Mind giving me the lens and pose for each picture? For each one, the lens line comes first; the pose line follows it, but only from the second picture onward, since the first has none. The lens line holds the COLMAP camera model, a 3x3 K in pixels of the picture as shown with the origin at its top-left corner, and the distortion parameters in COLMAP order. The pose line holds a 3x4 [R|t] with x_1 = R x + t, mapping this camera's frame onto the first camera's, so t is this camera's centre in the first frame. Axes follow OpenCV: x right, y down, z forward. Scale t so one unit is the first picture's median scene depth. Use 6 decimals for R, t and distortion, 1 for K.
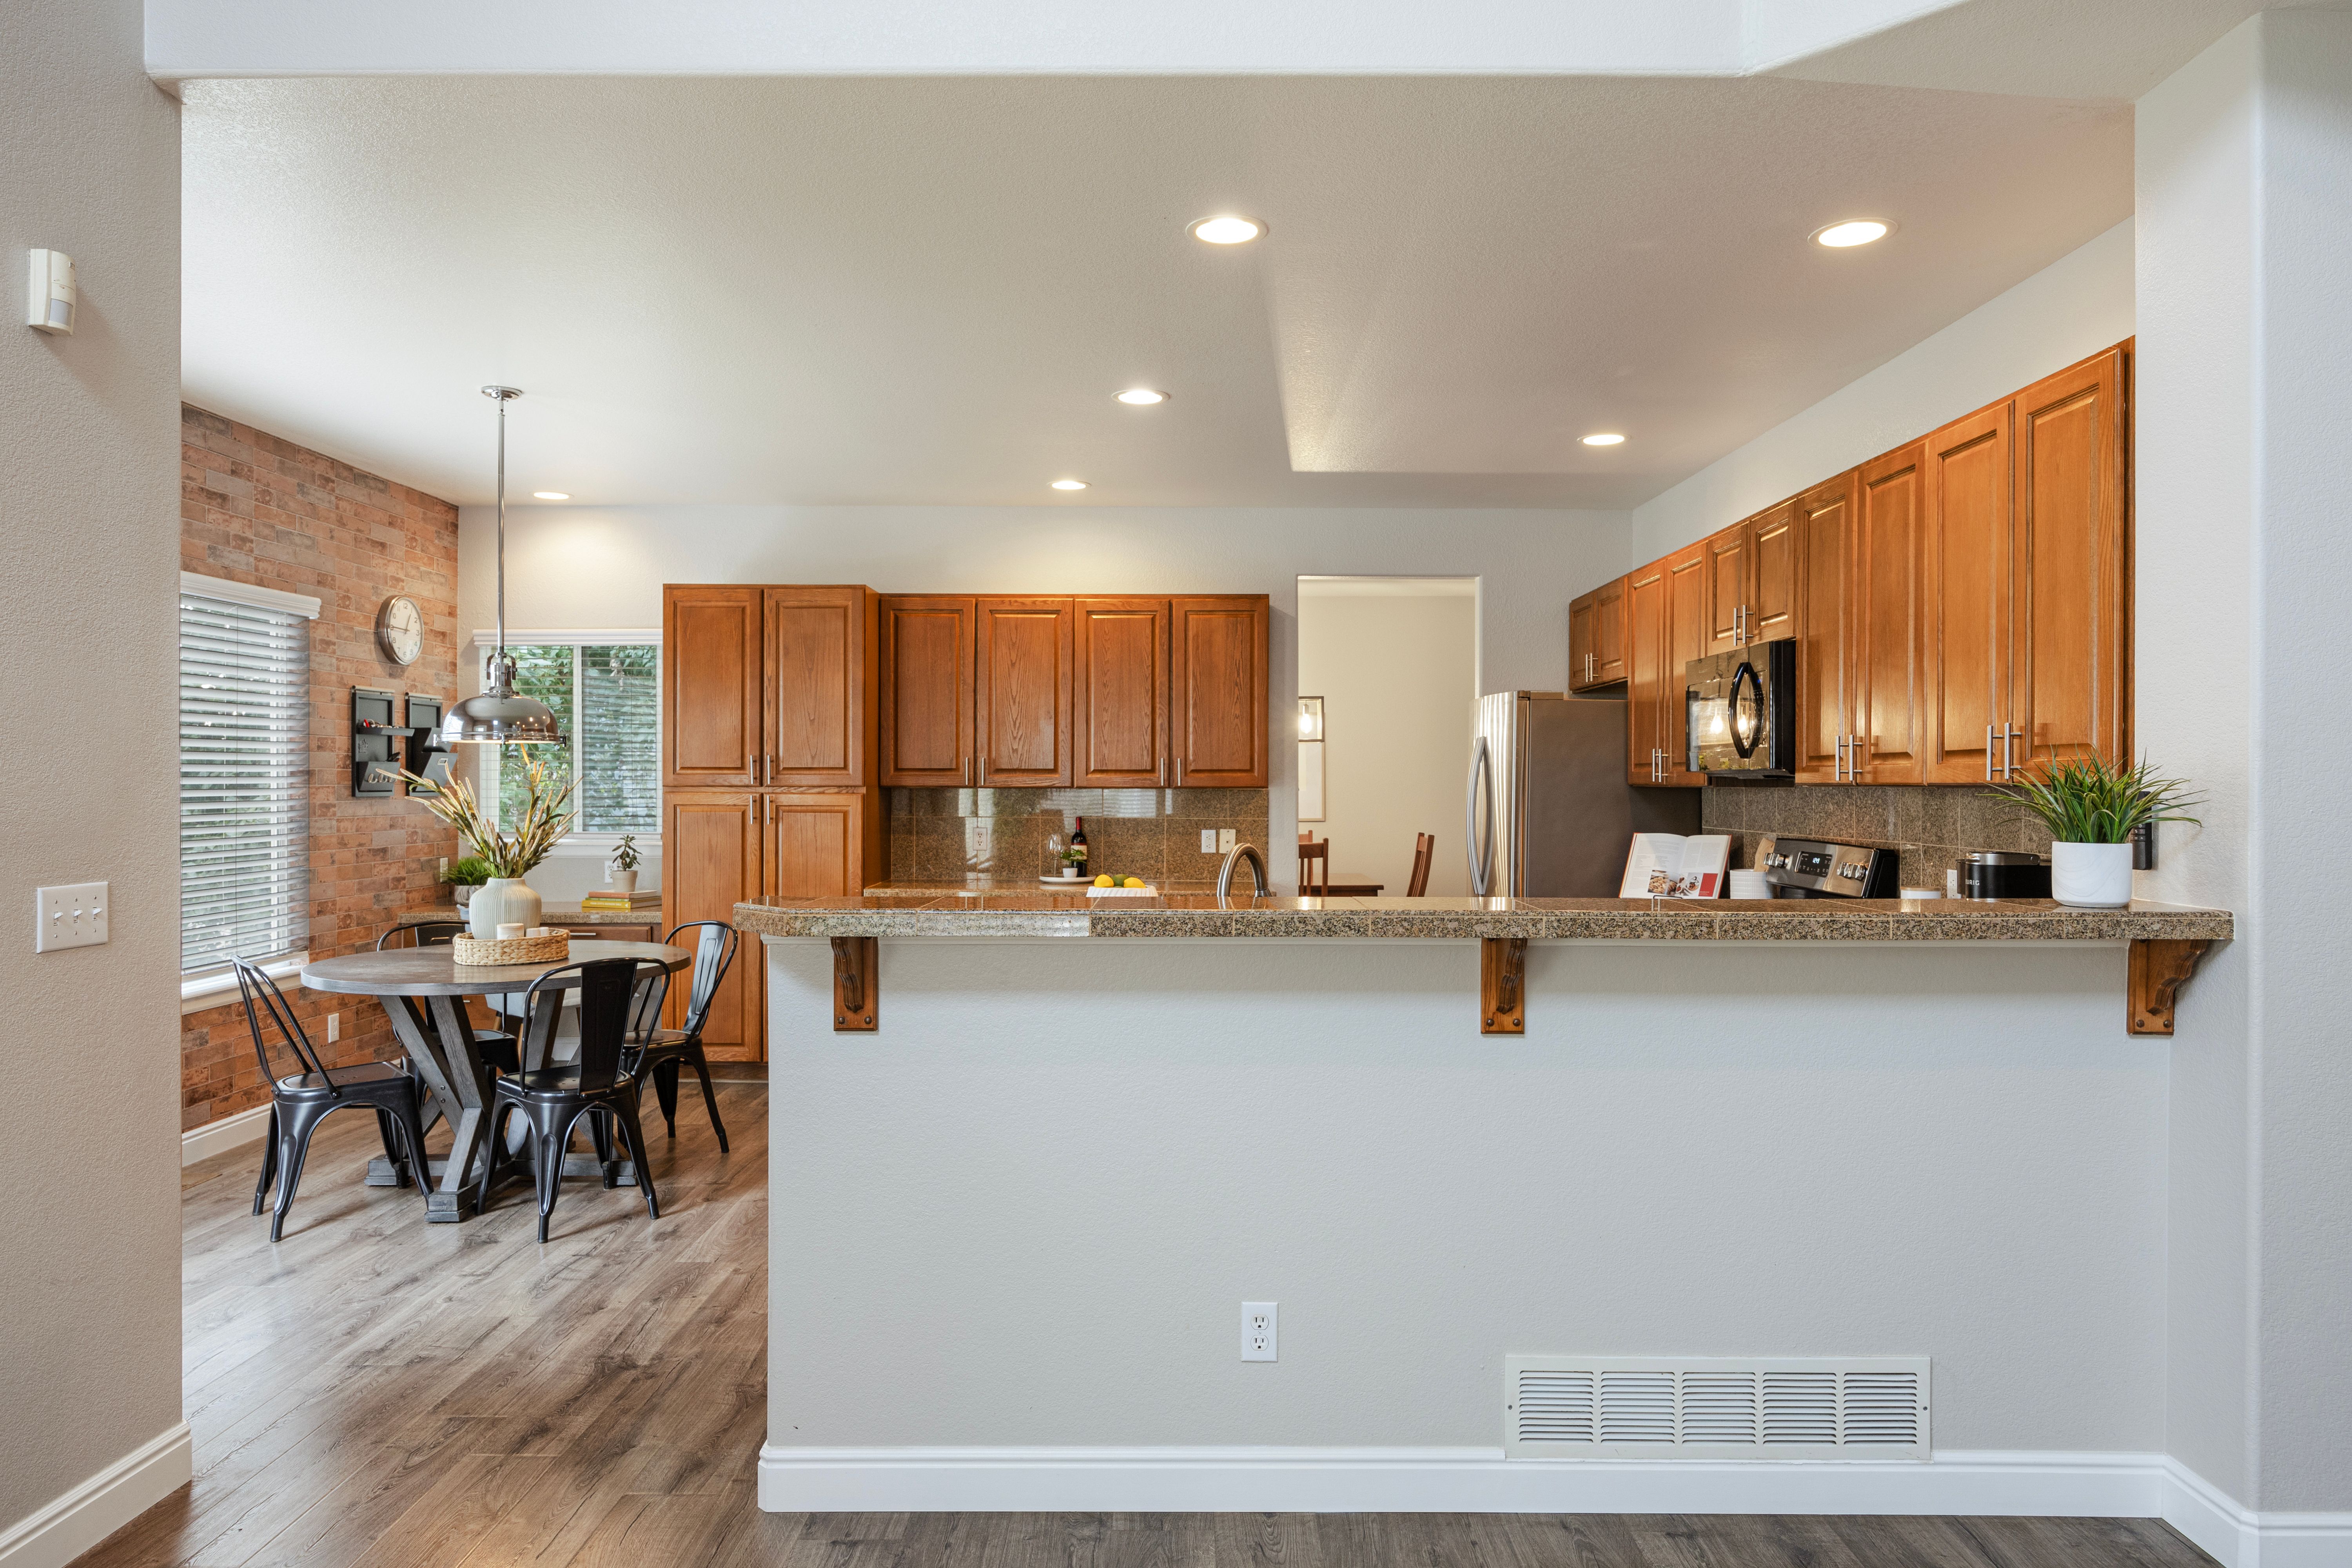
lens RADIAL K [[1452.8, 0, 1177.9], [0, 1452.8, 783.0], [0, 0, 1]] dist [-0.003417, 0.000686]
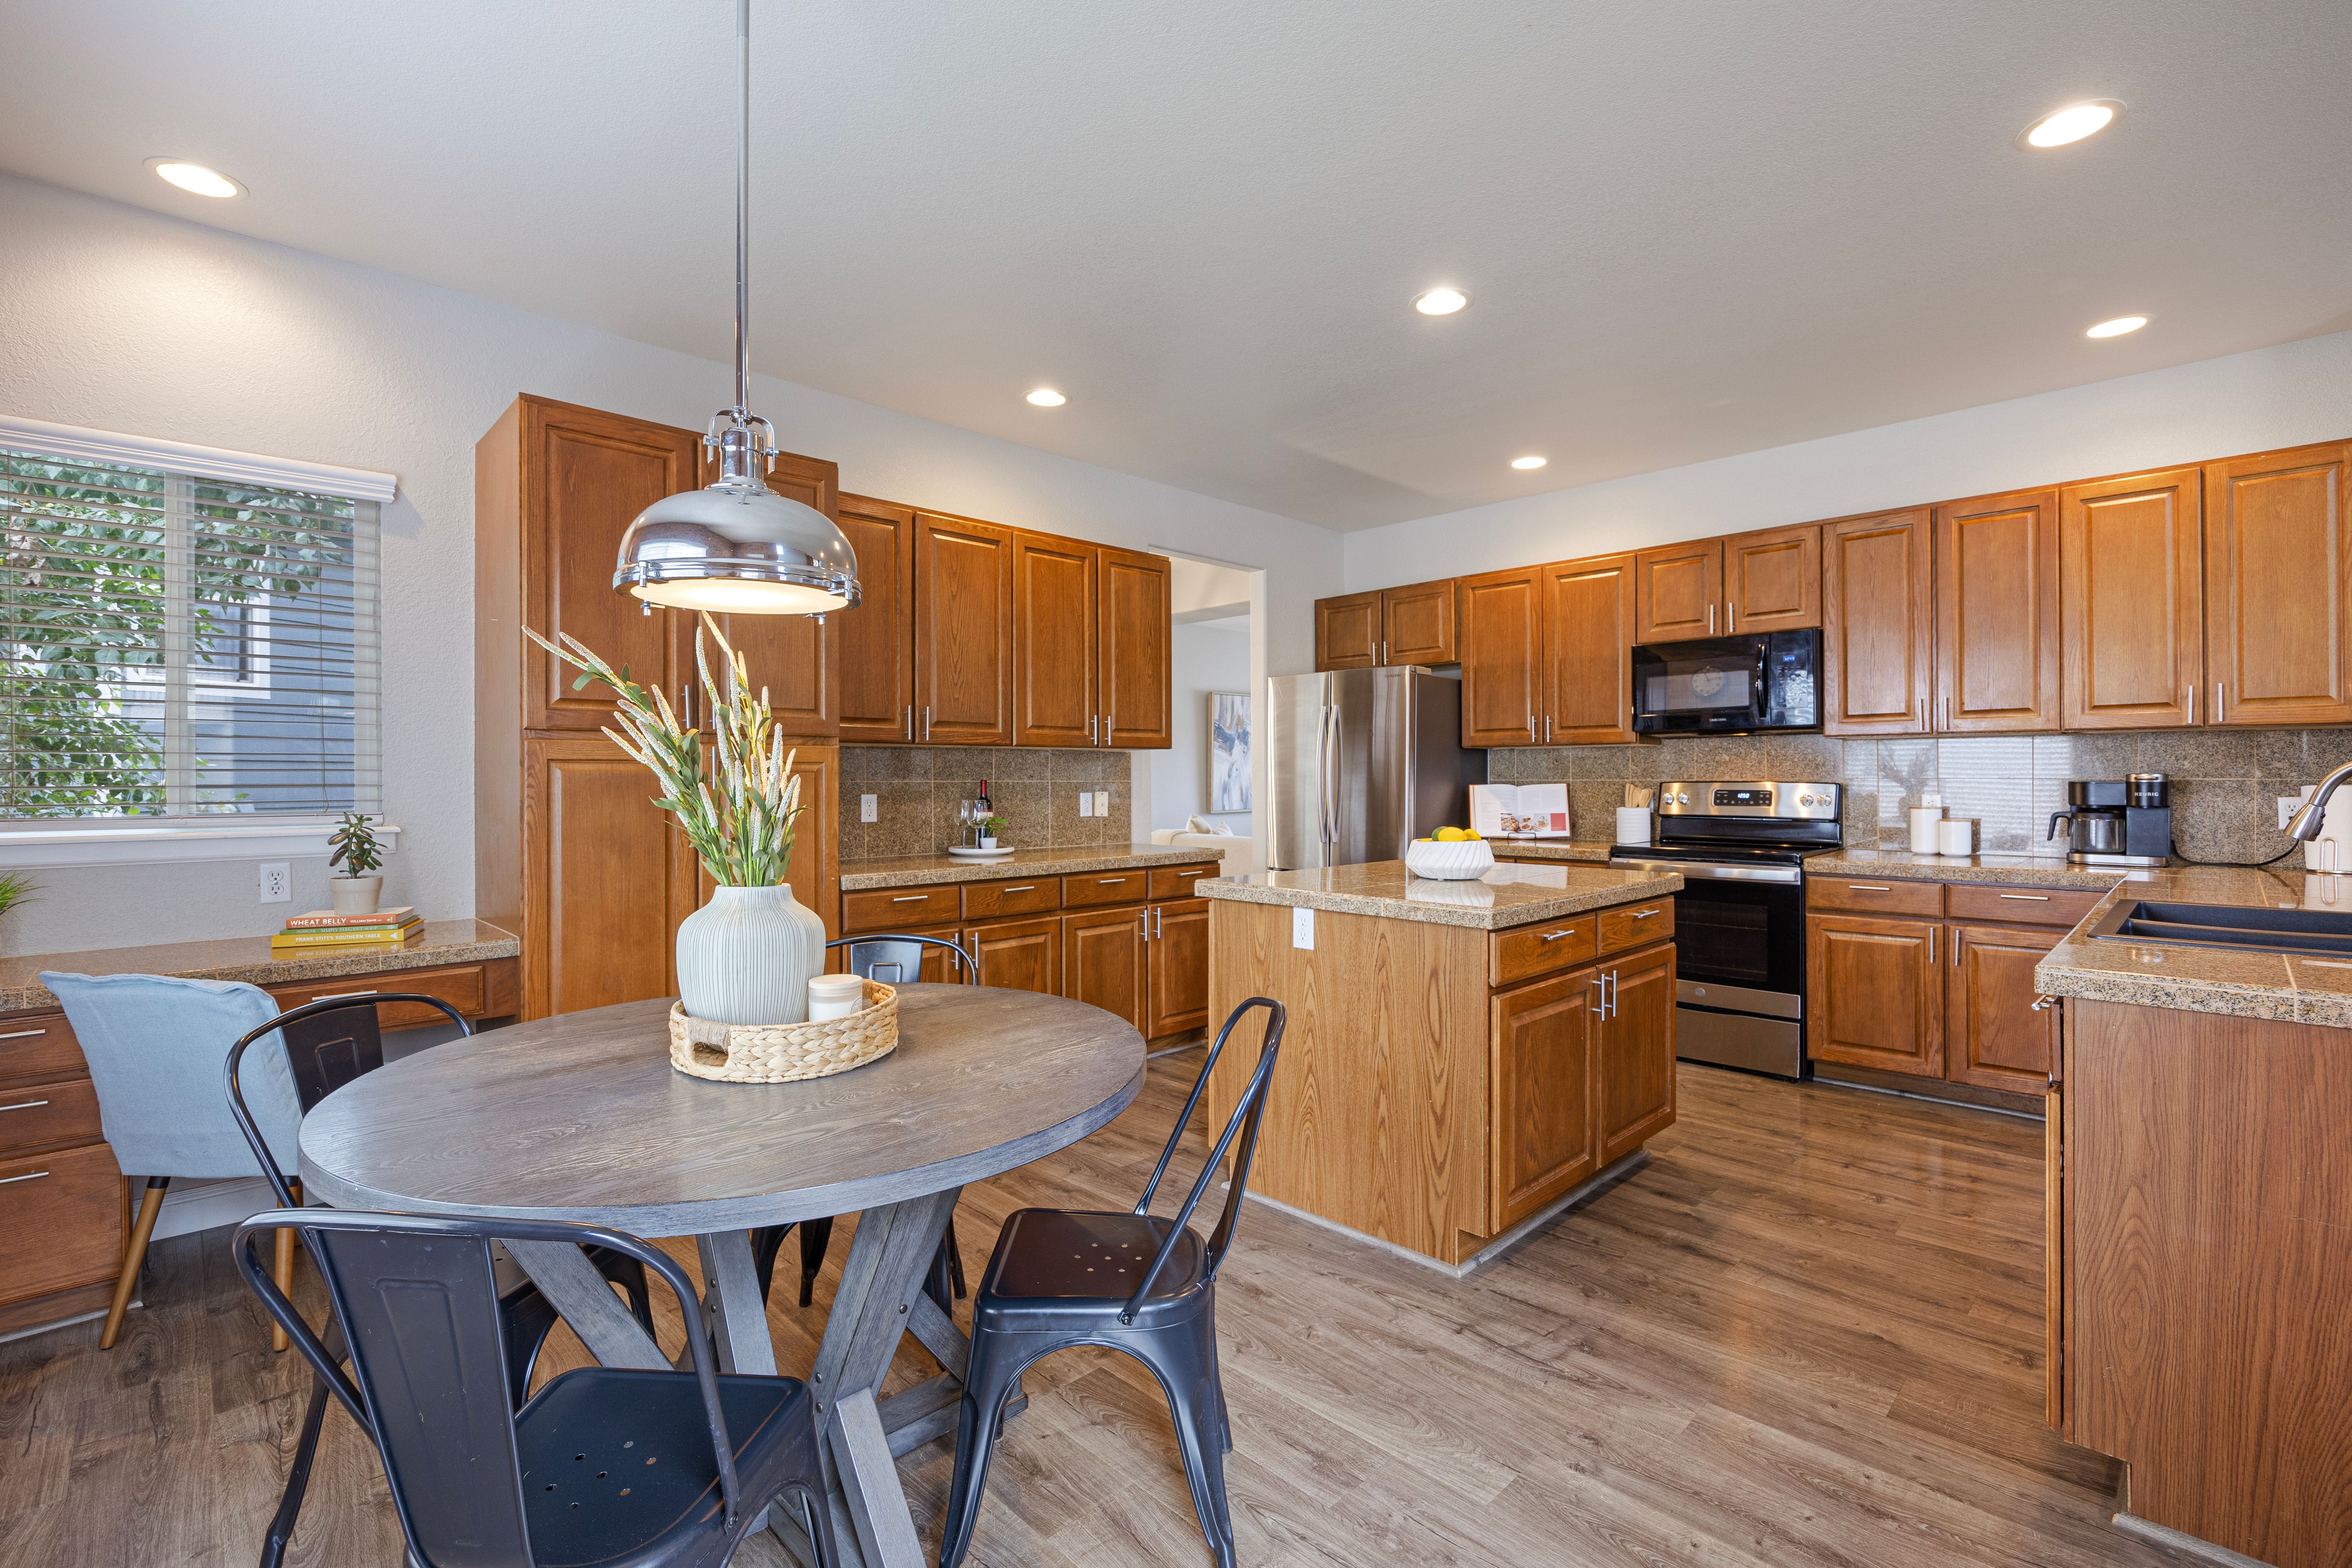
lens RADIAL K [[1033.3, 0, 1176.0], [0, 1033.3, 784.0], [0, 0, 1]] dist [-0.015412, -0.000093]
pose [[0.715290, -0.009900, 0.698758, -0.438460], [0.006758, 0.999951, 0.007248, 0.022833], [-0.698795, -0.000462, 0.715322, 0.484816]]
